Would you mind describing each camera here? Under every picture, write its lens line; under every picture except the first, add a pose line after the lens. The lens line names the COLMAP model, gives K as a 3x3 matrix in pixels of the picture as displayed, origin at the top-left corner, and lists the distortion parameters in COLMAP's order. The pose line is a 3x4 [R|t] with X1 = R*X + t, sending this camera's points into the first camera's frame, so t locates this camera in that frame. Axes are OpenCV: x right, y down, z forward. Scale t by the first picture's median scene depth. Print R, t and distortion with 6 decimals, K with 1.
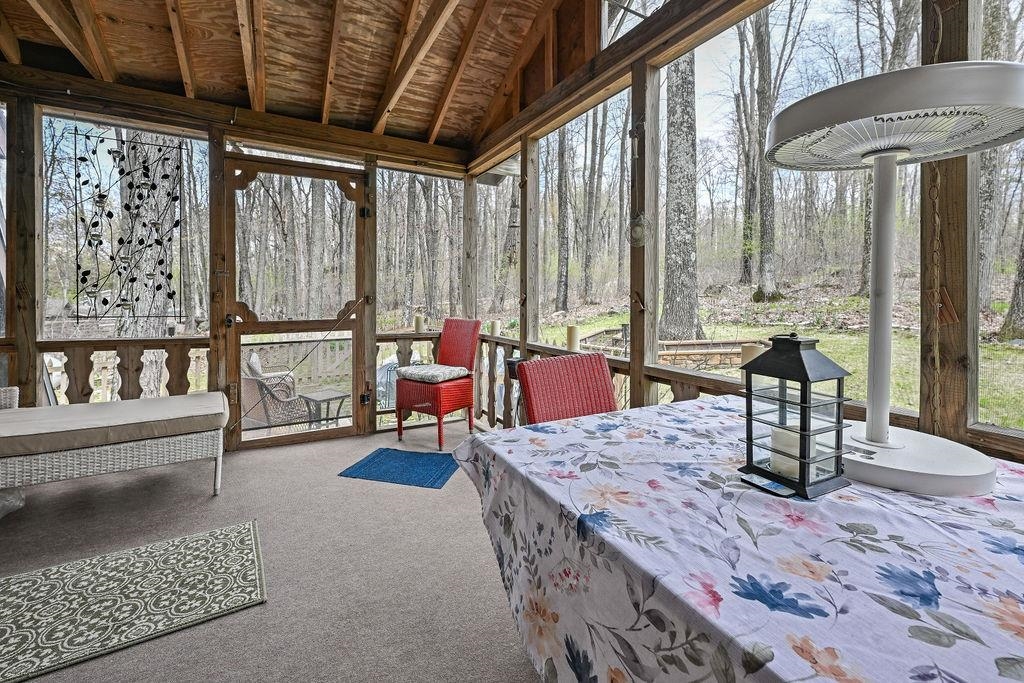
lens RADIAL K [[424.4, 0, 508.7], [0, 424.4, 299.7], [0, 0, 1]] dist [-0.000513, -0.000232]
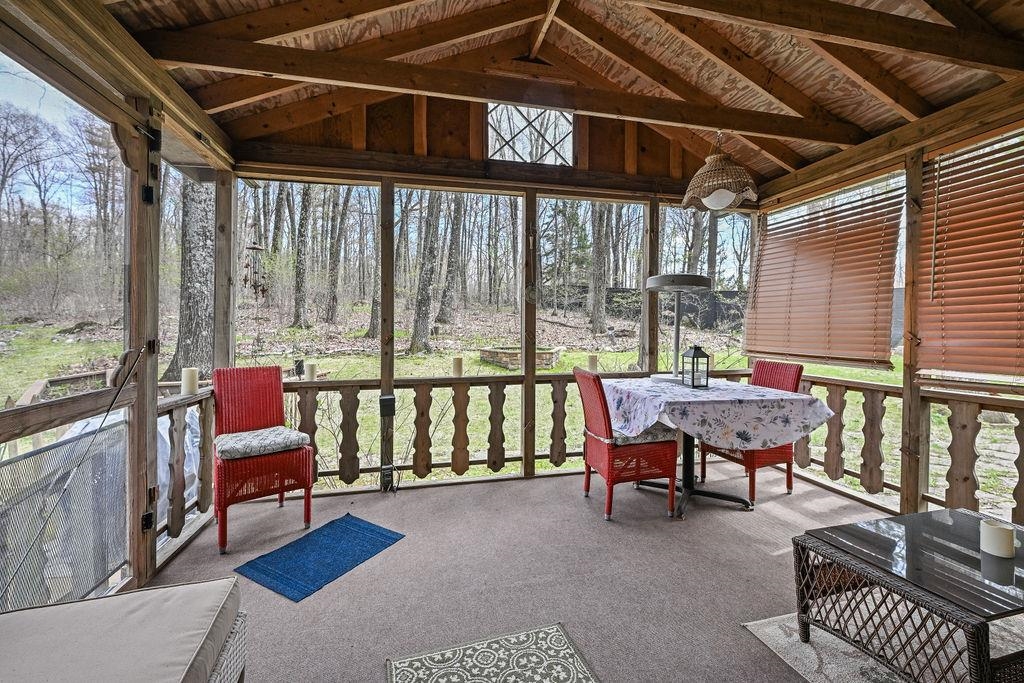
lens RADIAL K [[412.9, 0, 507.2], [0, 412.9, 331.0], [0, 0, 1]] dist [0.000281, -0.000023]
pose [[0.274231, -0.009300, 0.961619, -1.202923], [0.008514, 0.999938, 0.007243, -0.032772], [-0.961626, 0.006201, 0.274293, 0.620631]]
